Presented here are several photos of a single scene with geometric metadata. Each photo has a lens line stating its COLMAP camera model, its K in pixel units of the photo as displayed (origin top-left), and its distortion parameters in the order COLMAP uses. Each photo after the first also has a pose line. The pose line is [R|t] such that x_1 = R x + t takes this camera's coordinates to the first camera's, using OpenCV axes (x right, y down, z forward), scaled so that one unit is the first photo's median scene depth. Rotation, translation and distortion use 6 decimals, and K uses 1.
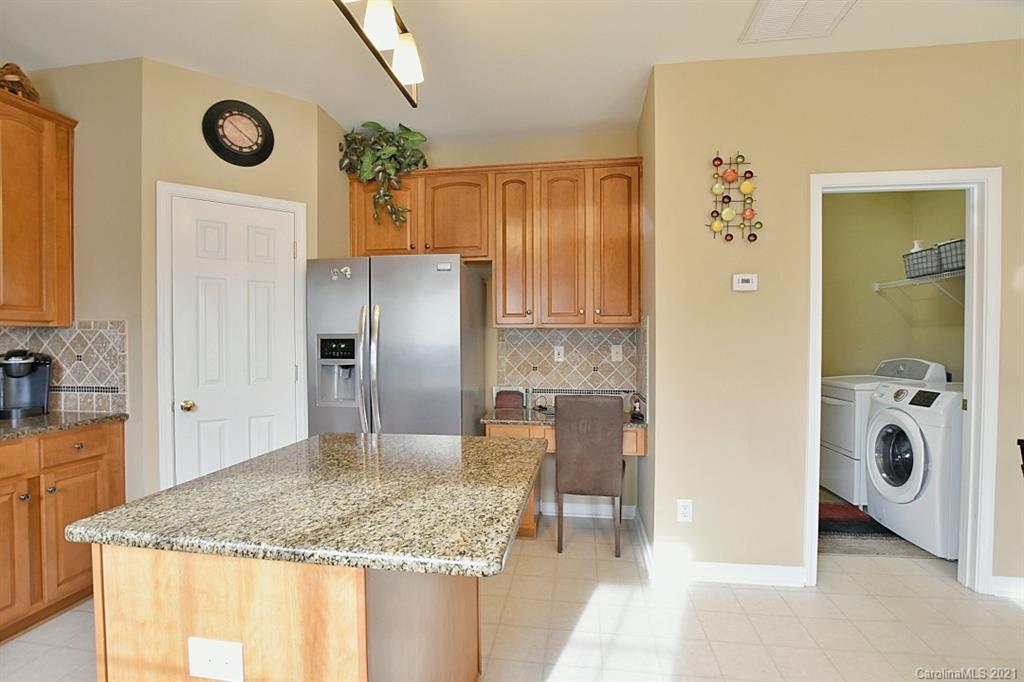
lens RADIAL K [[465.5, 0, 512.7], [0, 465.5, 347.4], [0, 0, 1]] dist [-0.033267, 0.005058]
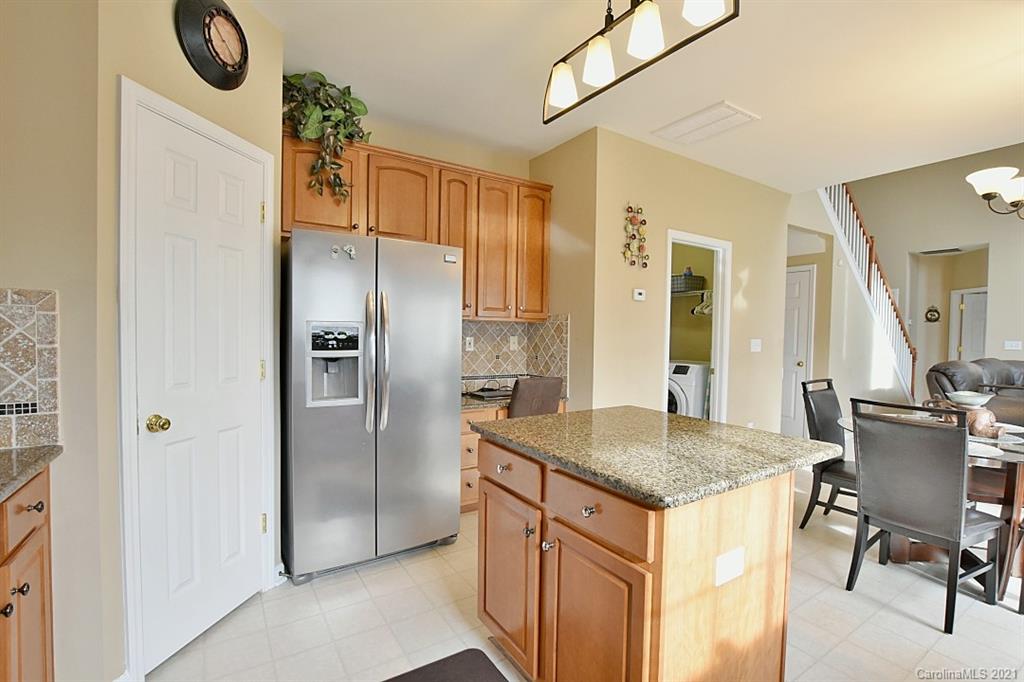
lens RADIAL K [[465.5, 0, 514.8], [0, 465.5, 345.3], [0, 0, 1]] dist [-0.033267, 0.005058]
pose [[0.747774, -0.005789, 0.663928, -0.695622], [-0.004553, 0.999894, 0.013847, 0.001591], [-0.663938, -0.013377, 0.747668, 0.136386]]
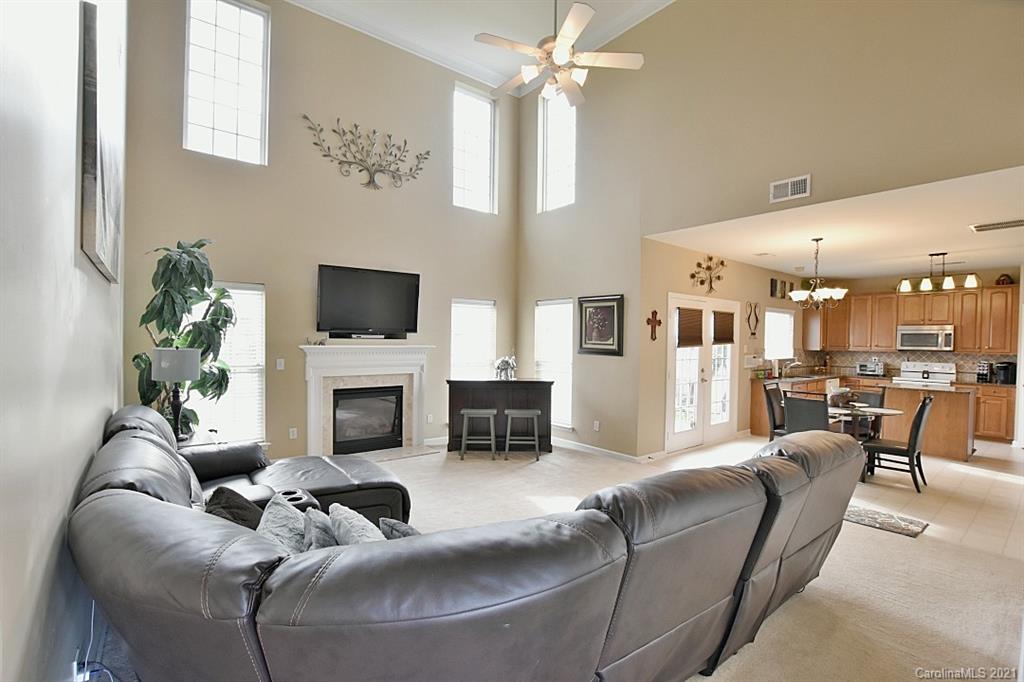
lens RADIAL K [[465.5, 0, 512.7], [0, 465.5, 348.3], [0, 0, 1]] dist [-0.033267, 0.005058]
pose [[-0.679348, 0.009118, -0.733760, 2.918701], [-0.024927, 0.999059, 0.035494, -0.094821], [0.733393, 0.042403, -0.678481, 0.501714]]
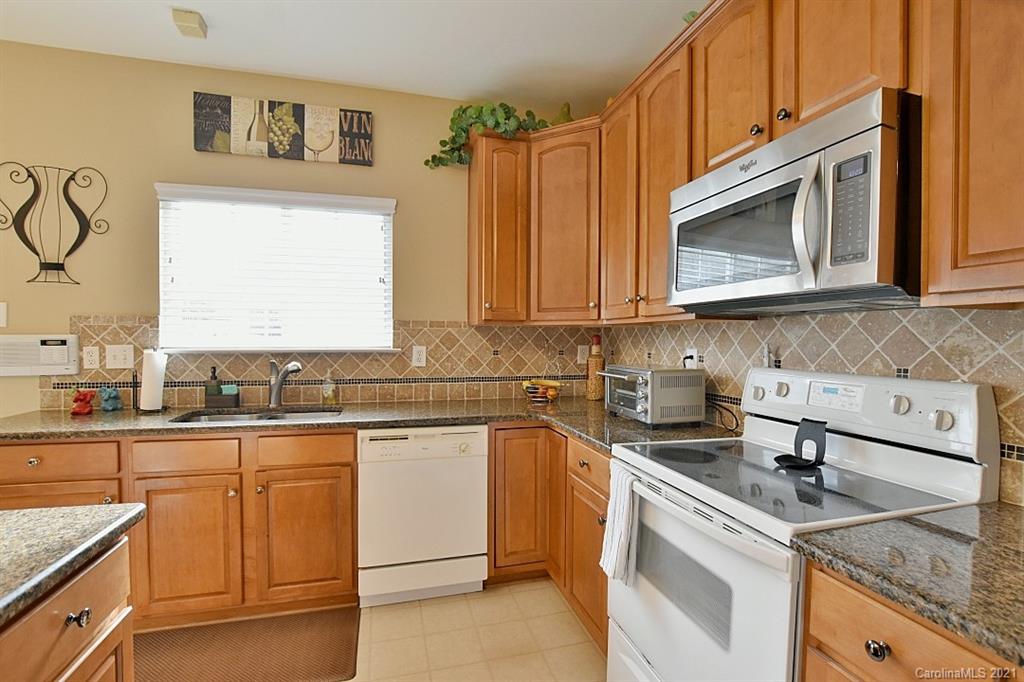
lens RADIAL K [[465.5, 0, 518.5], [0, 465.5, 348.9], [0, 0, 1]] dist [-0.033267, 0.005058]
pose [[-0.910632, 0.005684, -0.413180, -0.447540], [-0.012125, 0.999107, 0.040466, -0.013135], [0.413041, 0.041859, -0.909750, 0.801908]]
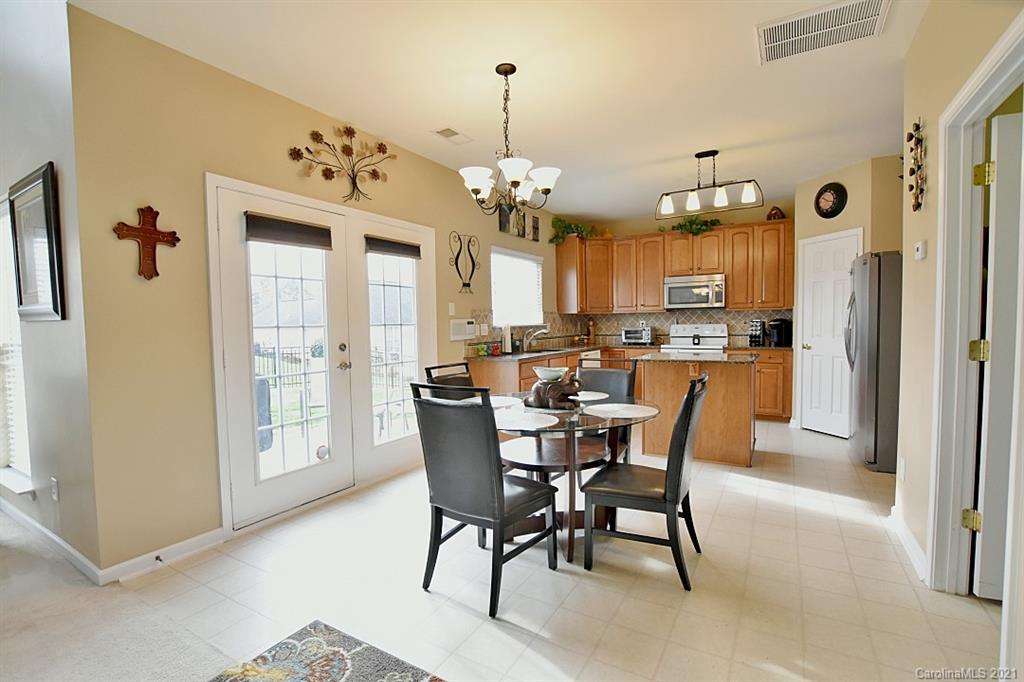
lens RADIAL K [[465.5, 0, 514.1], [0, 465.5, 347.2], [0, 0, 1]] dist [-0.033267, 0.005058]
pose [[-0.376089, 0.057425, -0.924803, 1.499556], [0.001268, 0.998109, 0.061461, 0.002693], [0.926583, 0.021942, -0.375450, 0.500678]]
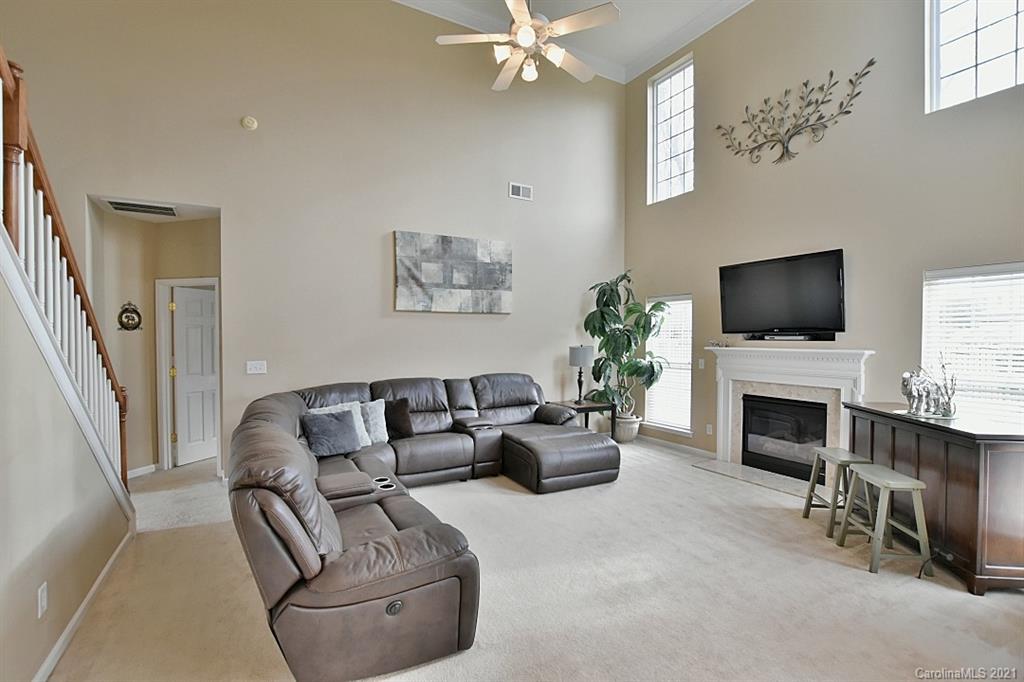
lens RADIAL K [[465.5, 0, 516.0], [0, 465.5, 348.7], [0, 0, 1]] dist [-0.033267, 0.005058]
pose [[-0.624340, -0.016543, 0.780978, 1.042623], [0.013739, 0.999389, 0.032153, -0.085818], [-0.781032, 0.030804, -0.623731, 0.484250]]
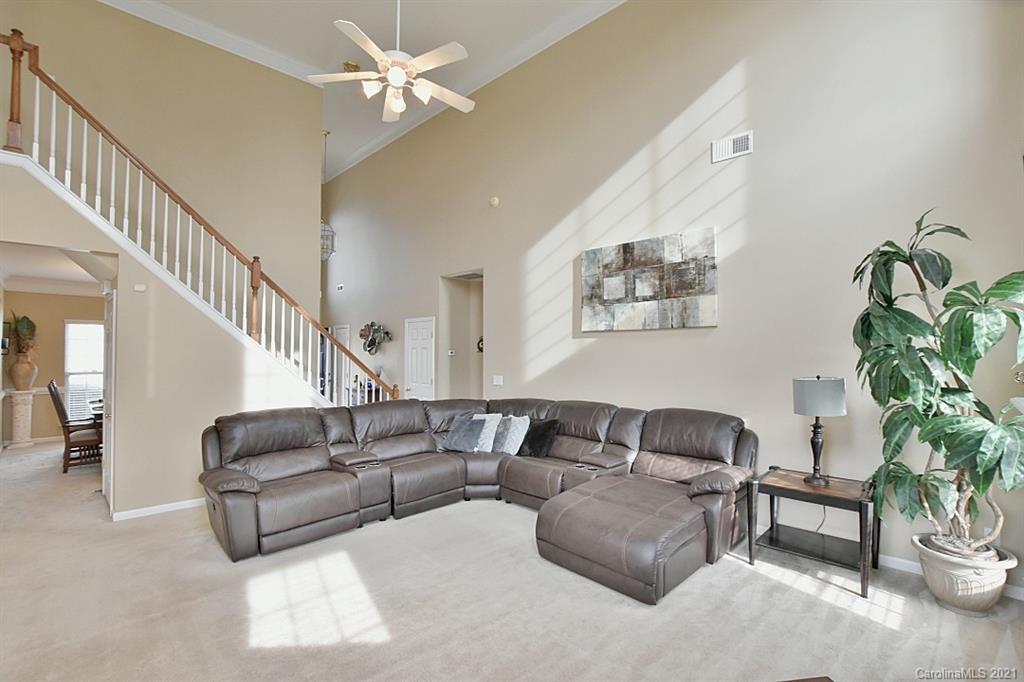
lens RADIAL K [[465.5, 0, 515.8], [0, 465.5, 343.8], [0, 0, 1]] dist [-0.033267, 0.005058]
pose [[0.577035, 0.012390, 0.816626, 1.138224], [0.015714, 0.999531, -0.026269, -0.093423], [-0.816568, 0.027990, 0.576570, -1.200205]]
